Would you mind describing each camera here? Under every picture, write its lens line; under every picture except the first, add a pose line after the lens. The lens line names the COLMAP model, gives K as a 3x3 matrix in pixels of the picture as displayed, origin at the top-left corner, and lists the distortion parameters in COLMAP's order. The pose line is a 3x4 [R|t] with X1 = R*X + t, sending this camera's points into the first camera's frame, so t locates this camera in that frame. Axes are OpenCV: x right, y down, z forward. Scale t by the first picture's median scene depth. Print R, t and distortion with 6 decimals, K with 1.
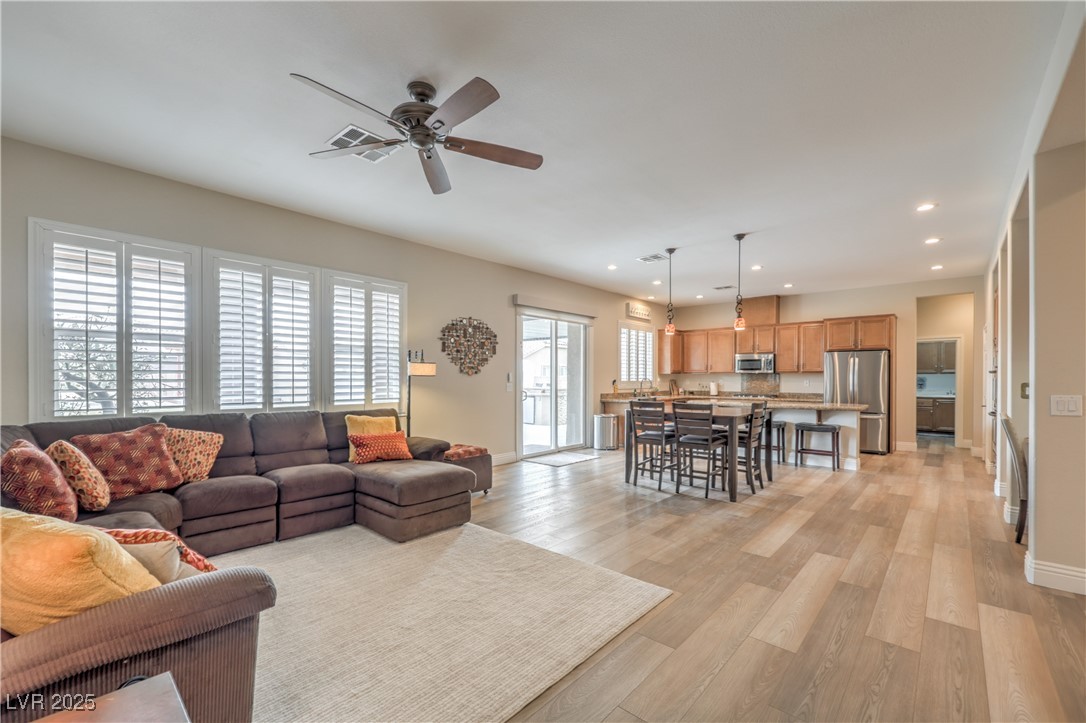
lens RADIAL K [[438.7, 0, 561.7], [0, 438.7, 384.5], [0, 0, 1]] dist [-0.000723, -0.000126]
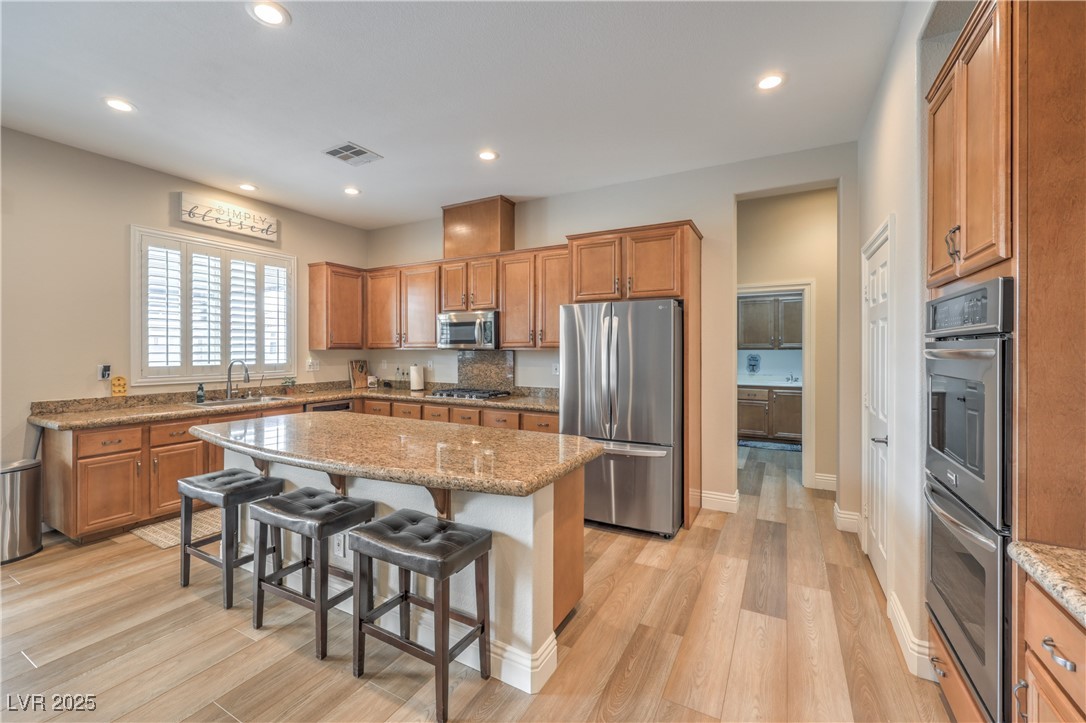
lens RADIAL K [[438.7, 0, 542.1], [0, 438.7, 353.7], [0, 0, 1]] dist [-0.000723, -0.000126]
pose [[0.975880, -0.002121, 0.218297, 0.420683], [0.003493, 0.999976, -0.005902, -0.017320], [-0.218279, 0.006522, 0.975865, 0.489004]]
